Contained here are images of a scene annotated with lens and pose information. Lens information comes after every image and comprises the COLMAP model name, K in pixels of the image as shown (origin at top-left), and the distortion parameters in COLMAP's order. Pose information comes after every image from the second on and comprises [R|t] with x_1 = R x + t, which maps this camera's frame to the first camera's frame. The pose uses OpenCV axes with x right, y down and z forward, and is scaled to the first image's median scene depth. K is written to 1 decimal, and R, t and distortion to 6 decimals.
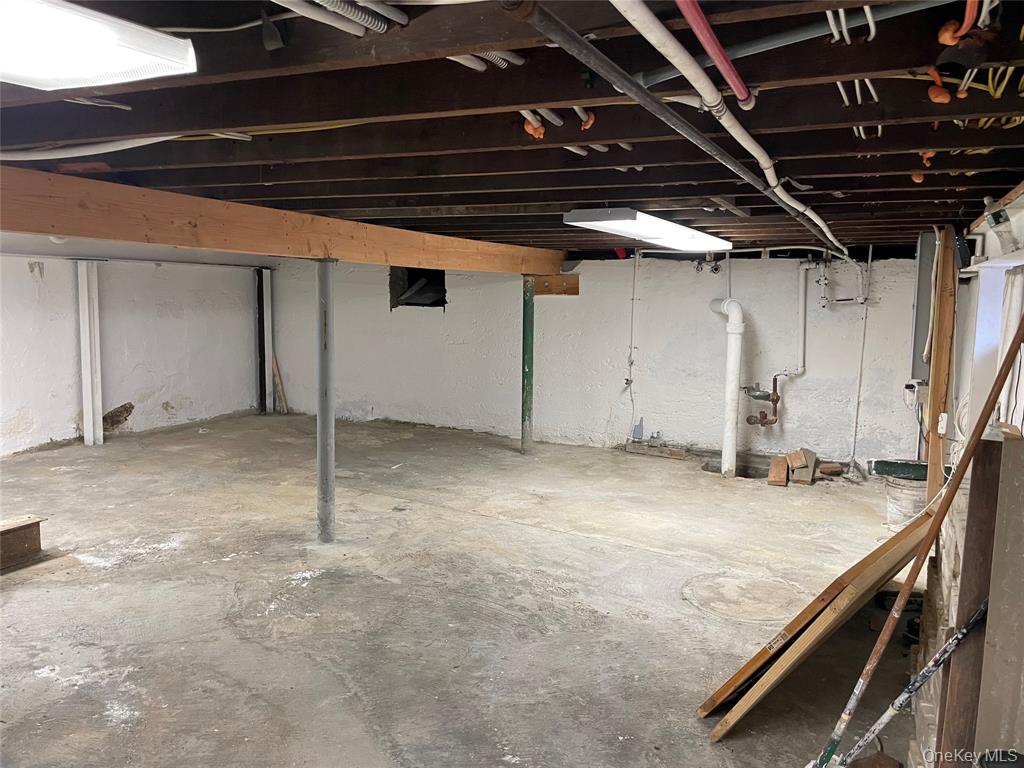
lens RADIAL K [[773.3, 0, 514.4], [0, 773.3, 387.3], [0, 0, 1]] dist [0.099113, -0.140615]
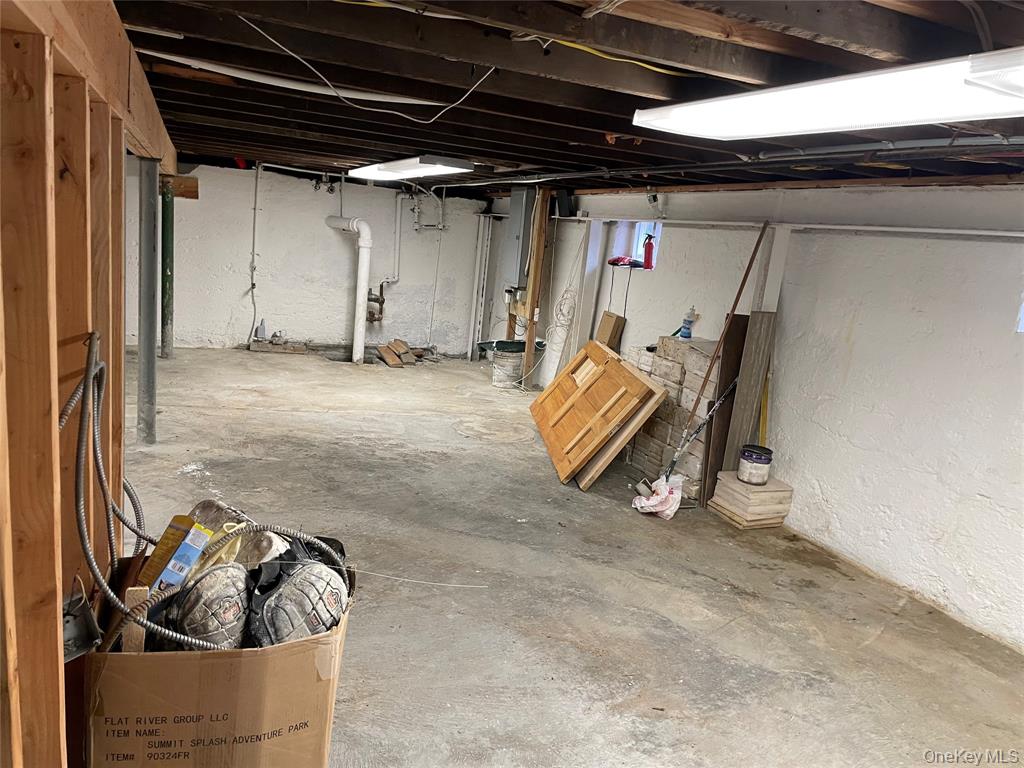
lens RADIAL K [[773.3, 0, 514.4], [0, 773.3, 387.3], [0, 0, 1]] dist [0.099113, -0.140615]
pose [[0.675134, -0.089865, 0.732201, -0.623478], [0.001526, 0.992720, 0.120433, 0.003615], [-0.737693, -0.080191, 0.670357, -0.022882]]
